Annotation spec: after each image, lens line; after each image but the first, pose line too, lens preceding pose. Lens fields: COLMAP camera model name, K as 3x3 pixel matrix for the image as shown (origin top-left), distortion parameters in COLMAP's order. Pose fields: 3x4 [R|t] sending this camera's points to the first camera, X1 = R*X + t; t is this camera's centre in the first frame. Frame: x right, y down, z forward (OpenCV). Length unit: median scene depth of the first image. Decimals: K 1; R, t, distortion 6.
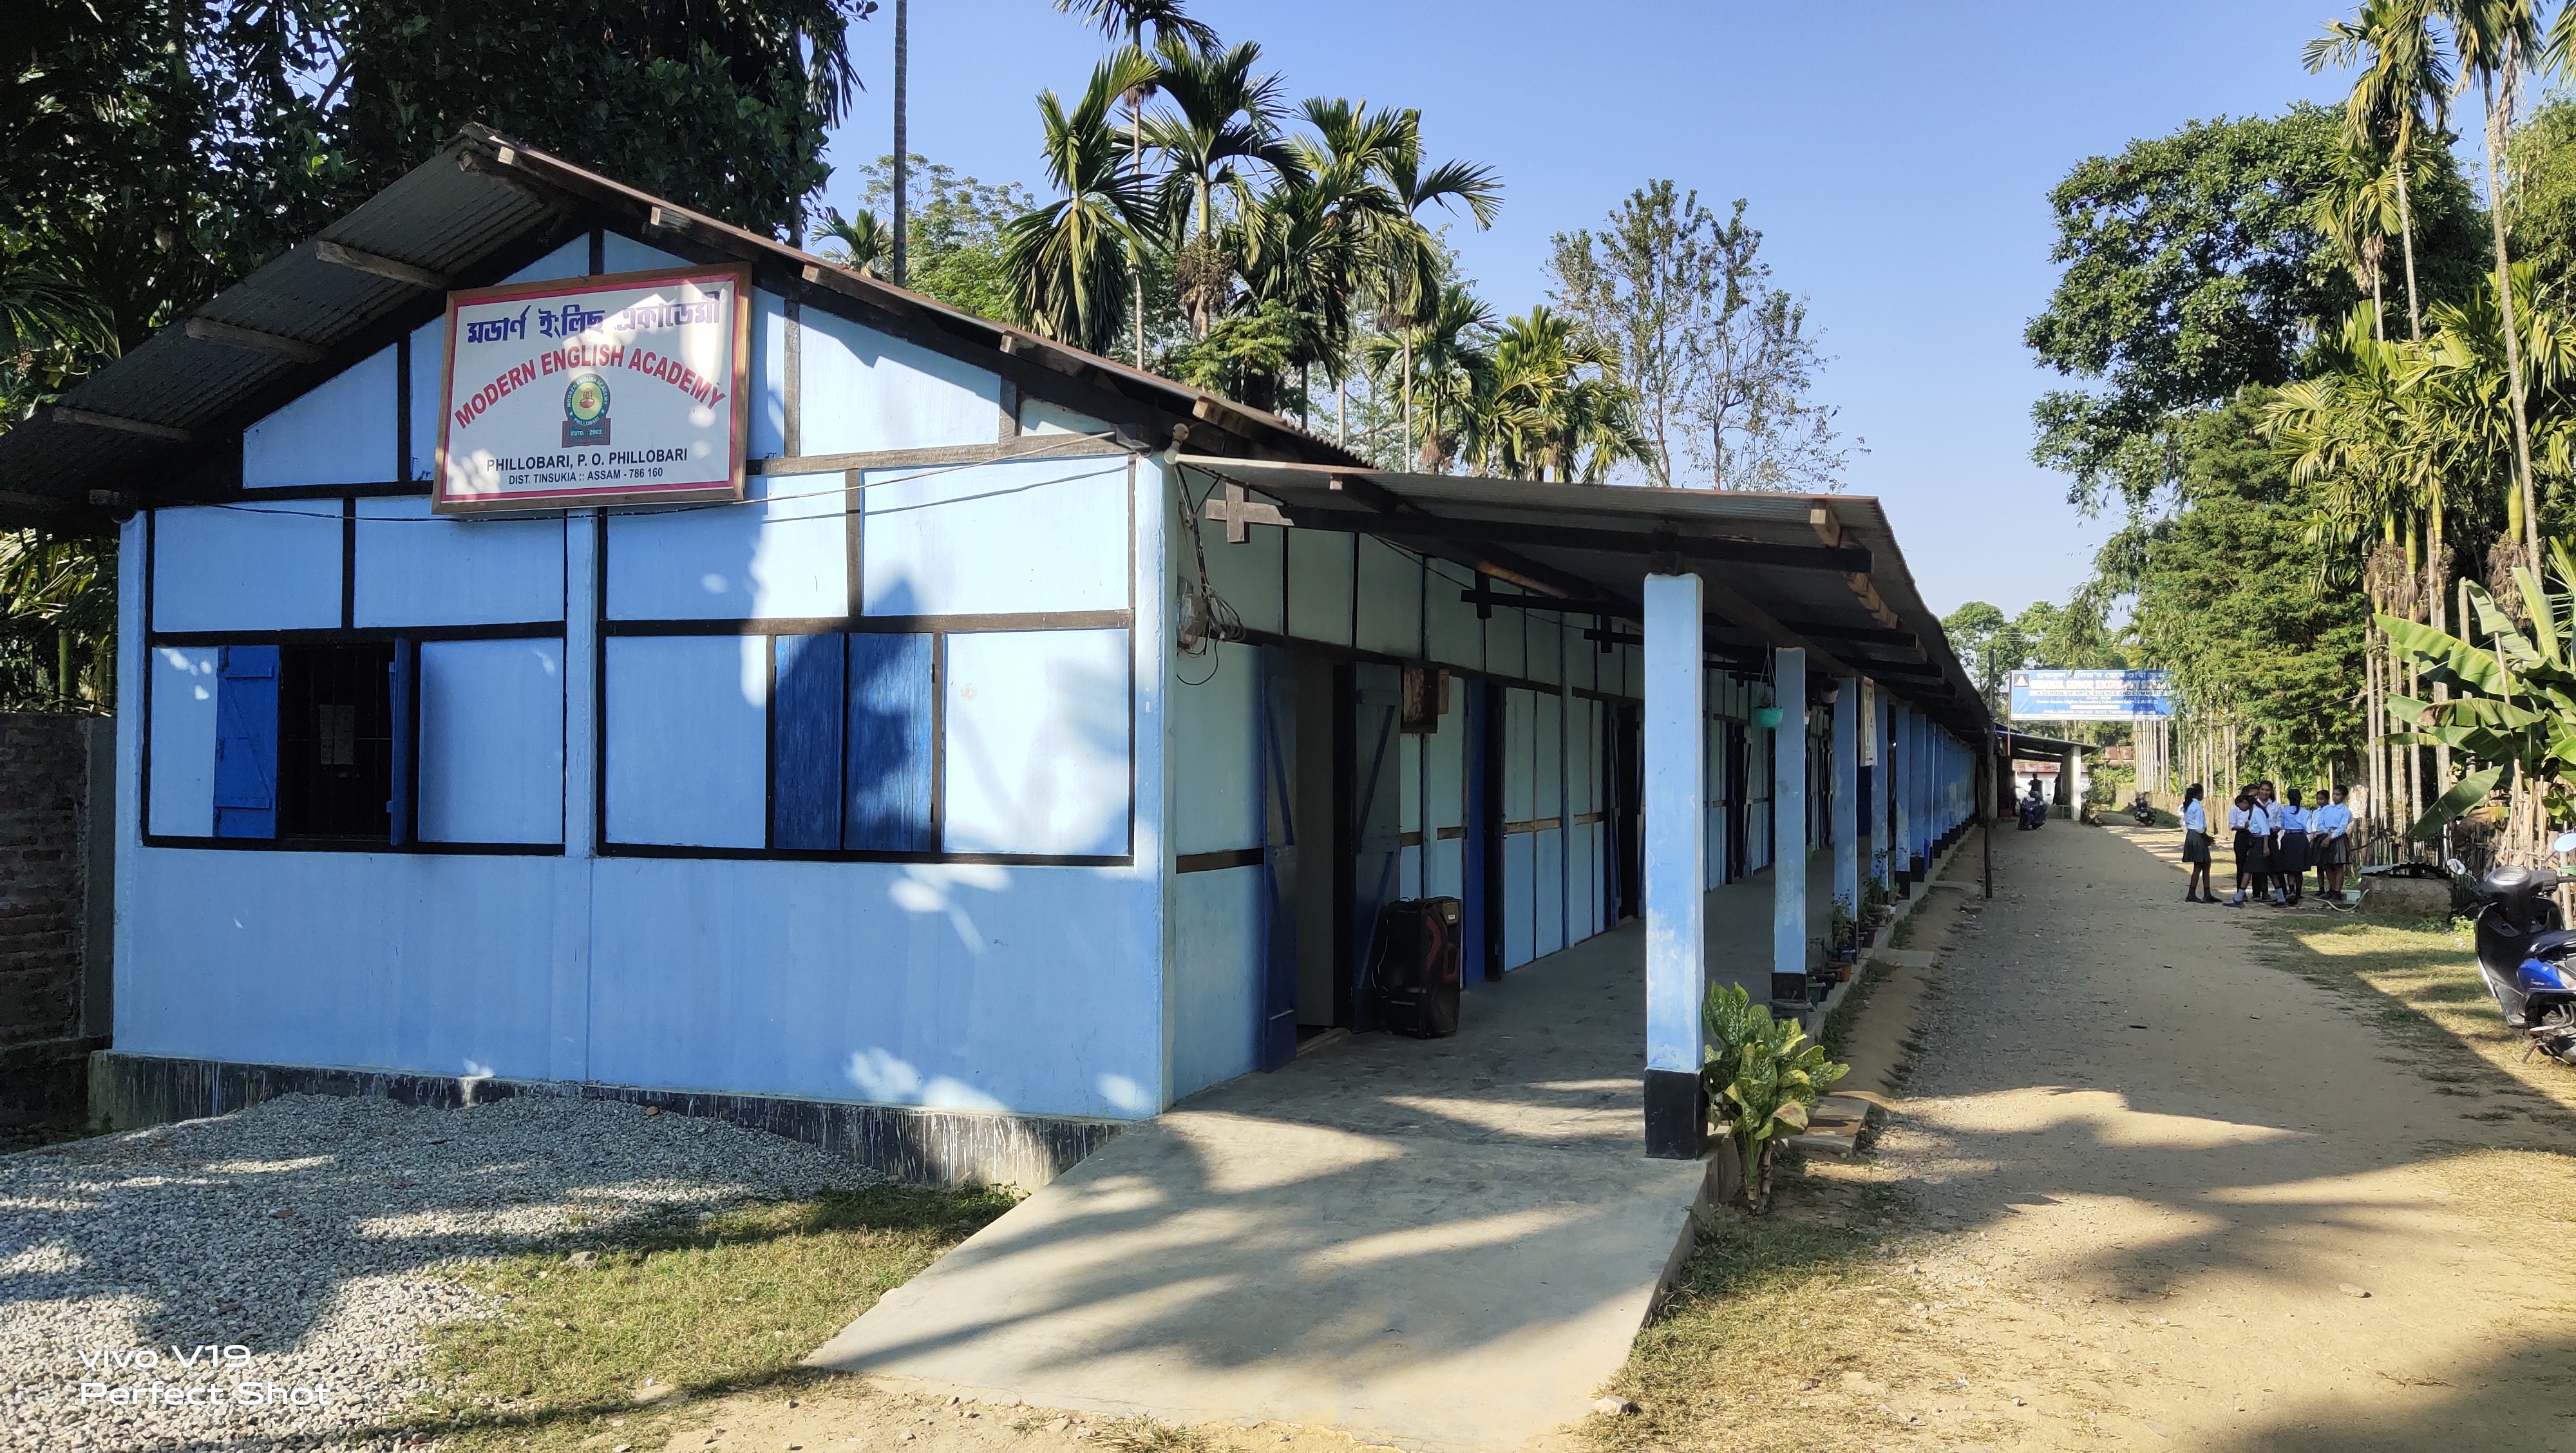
lens RADIAL K [[1811.2, 0, 1294.5], [0, 1811.2, 724.9], [0, 0, 1]] dist [0.010817, 0.002272]
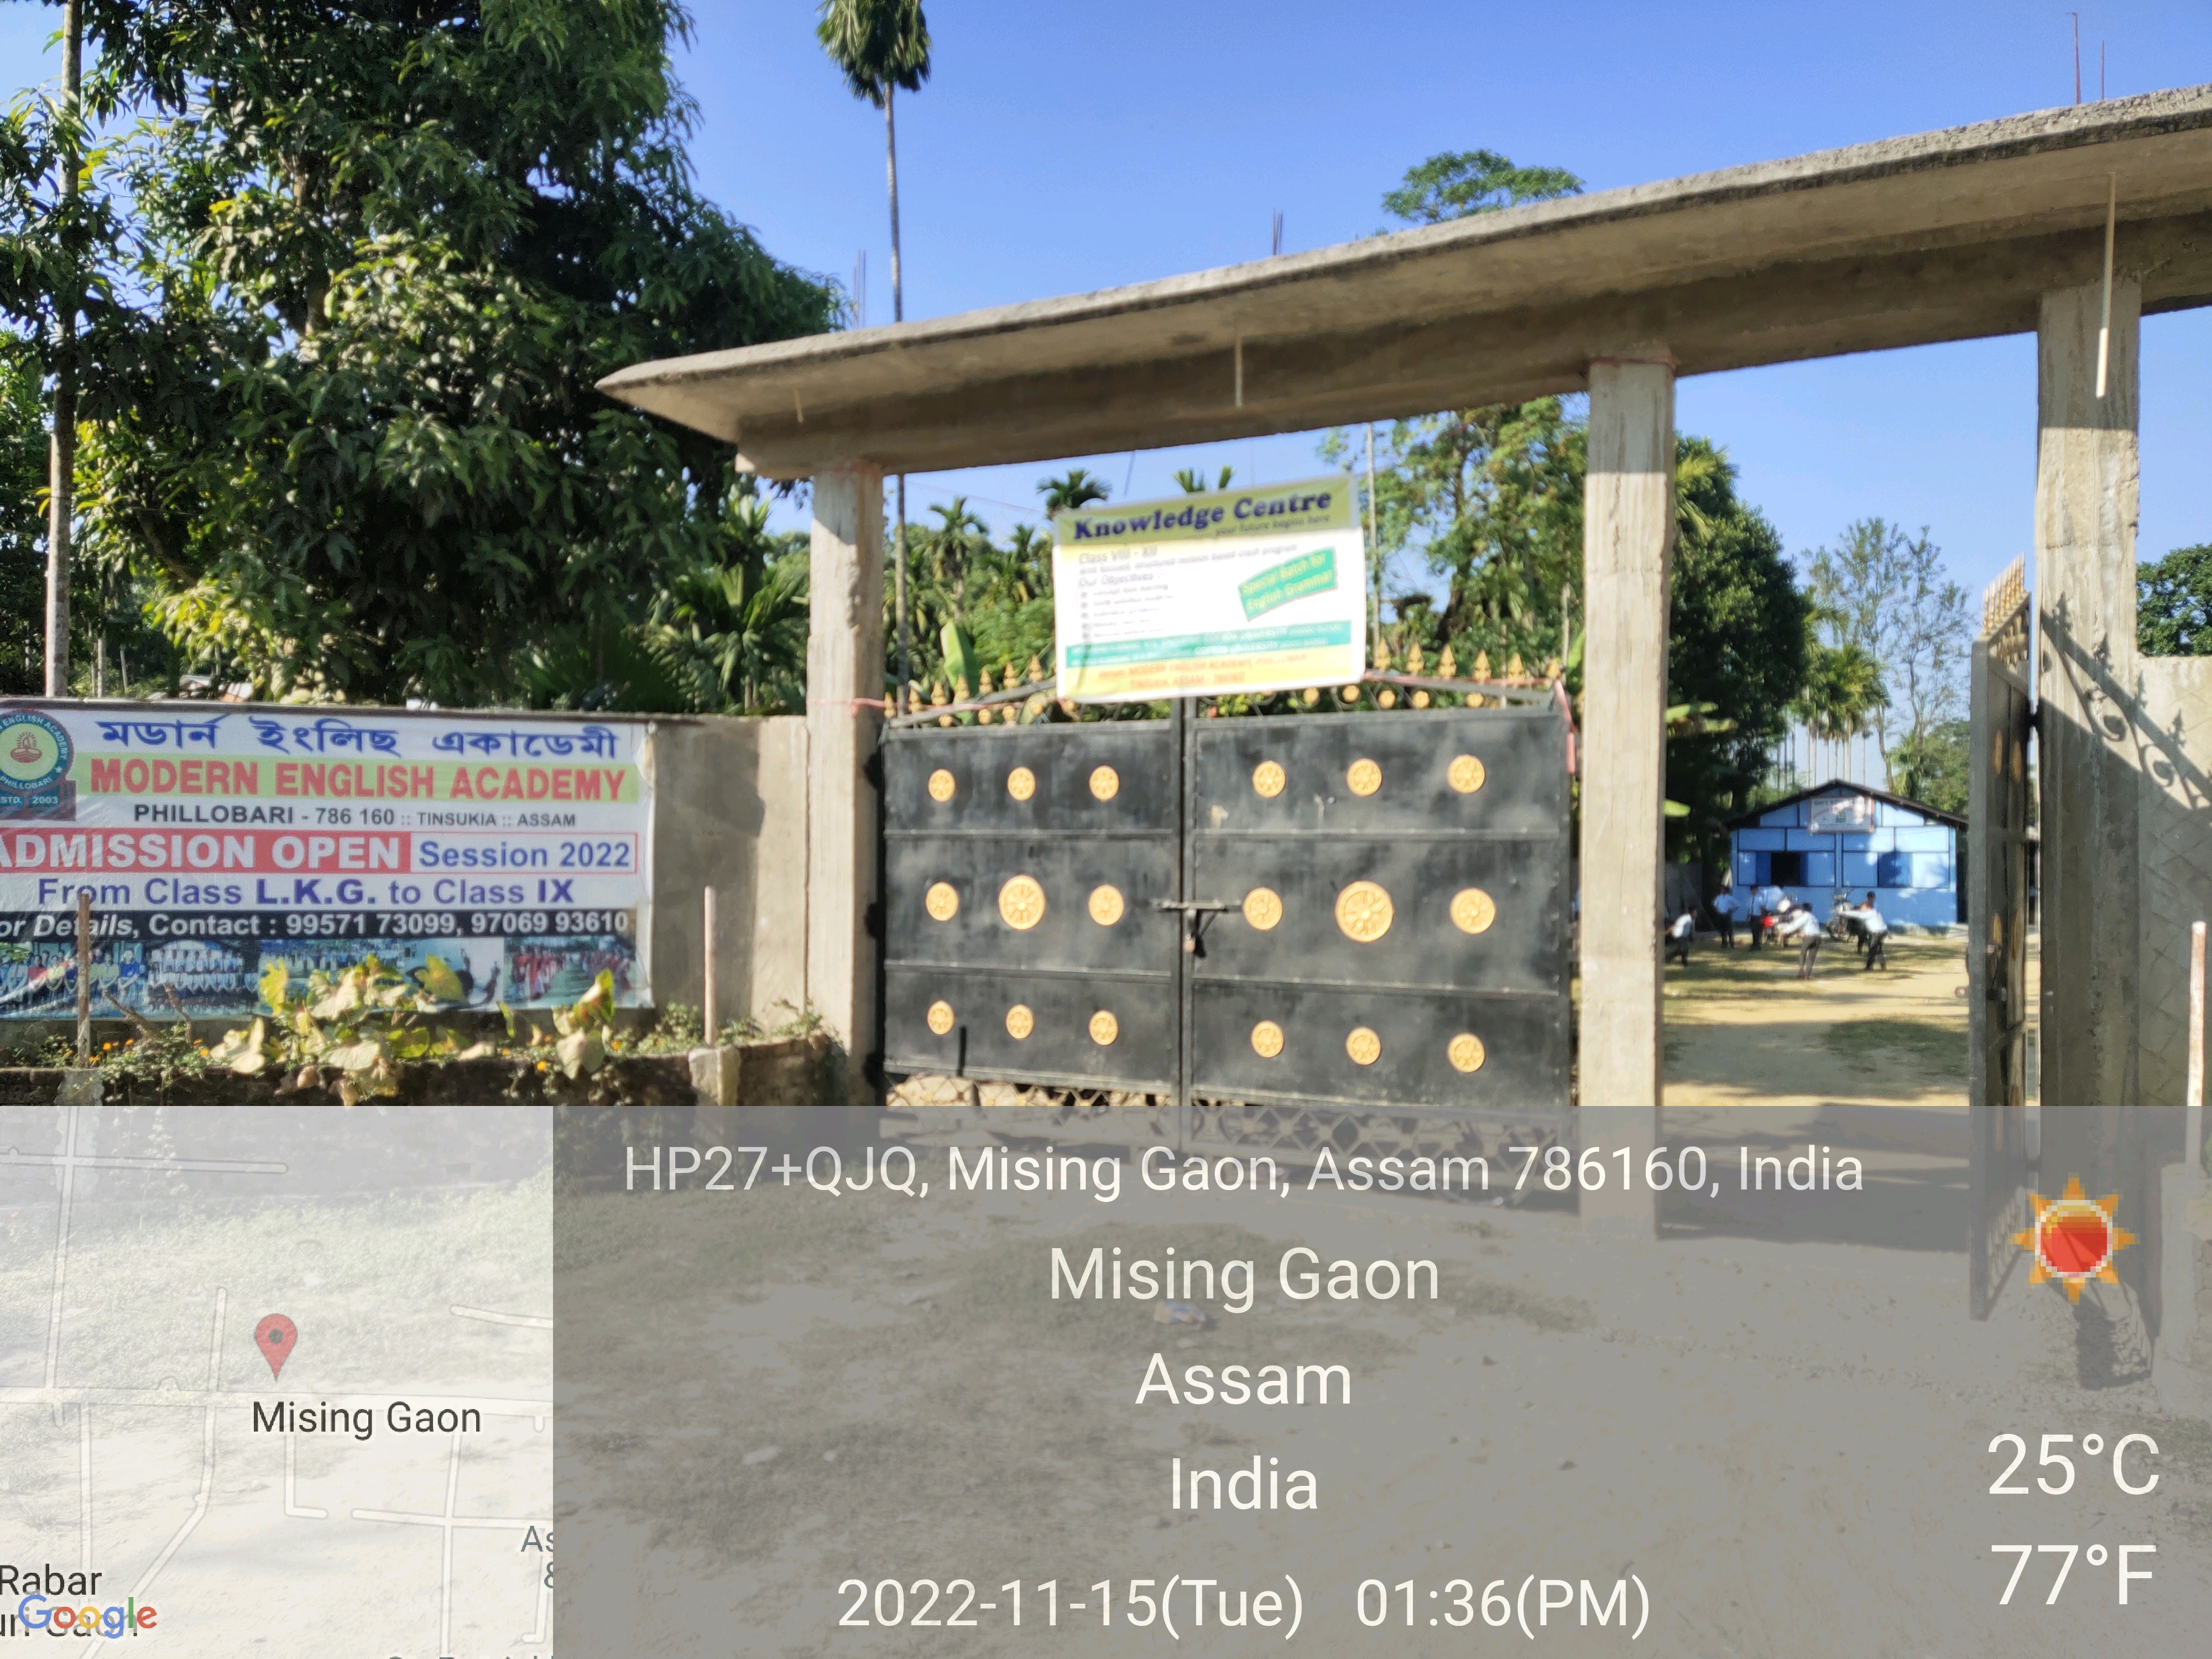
lens RADIAL K [[1518.8, 0, 1112.9], [0, 1518.8, 840.0], [0, 0, 1]] dist [-0.040695, 0.000708]
pose [[0.976452, -0.005615, -0.215660, -0.185039], [0.006247, 0.999978, 0.002253, -0.013224], [0.215643, -0.003547, 0.976466, -0.494023]]
